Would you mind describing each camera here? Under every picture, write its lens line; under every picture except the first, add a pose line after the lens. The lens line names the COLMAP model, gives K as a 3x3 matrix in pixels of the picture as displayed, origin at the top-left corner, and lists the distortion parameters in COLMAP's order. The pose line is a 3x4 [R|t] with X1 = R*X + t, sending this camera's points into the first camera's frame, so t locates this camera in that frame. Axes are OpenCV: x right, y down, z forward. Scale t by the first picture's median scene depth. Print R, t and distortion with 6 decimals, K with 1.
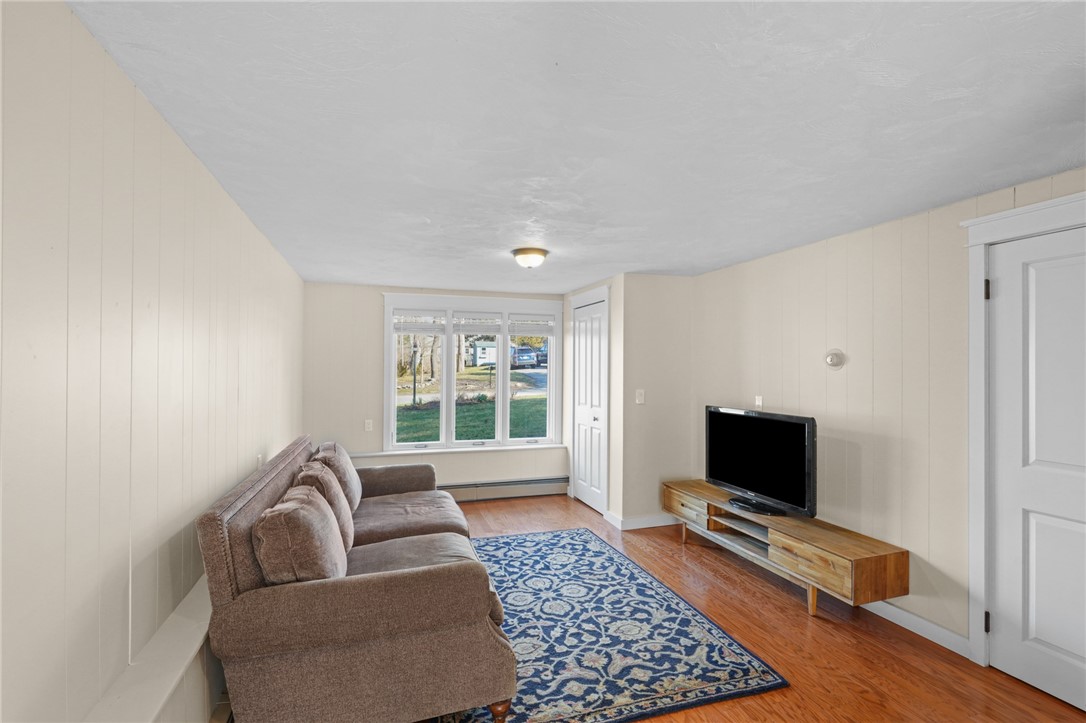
lens RADIAL K [[502.4, 0, 537.9], [0, 502.4, 365.5], [0, 0, 1]] dist [-0.072469, 0.030157]
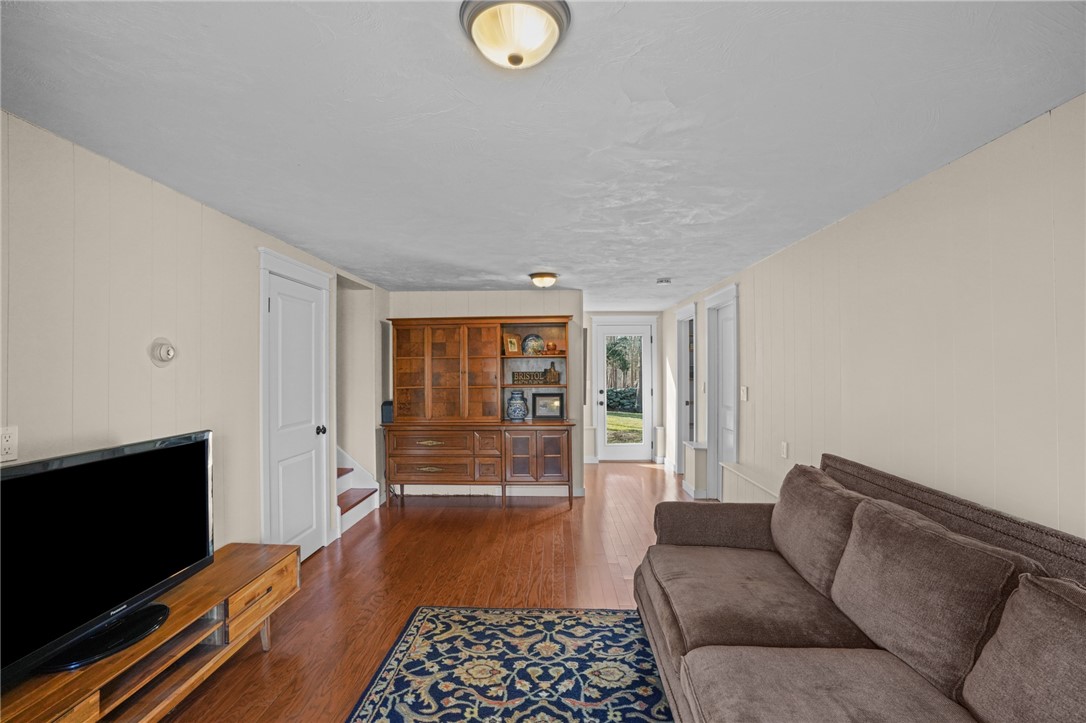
lens RADIAL K [[502.4, 0, 537.9], [0, 502.4, 365.5], [0, 0, 1]] dist [-0.072469, 0.030157]
pose [[-0.940898, -0.002539, 0.338682, -0.206015], [-0.004930, 0.999969, -0.006200, 0.012779], [-0.338655, -0.007503, -0.940881, 1.901721]]
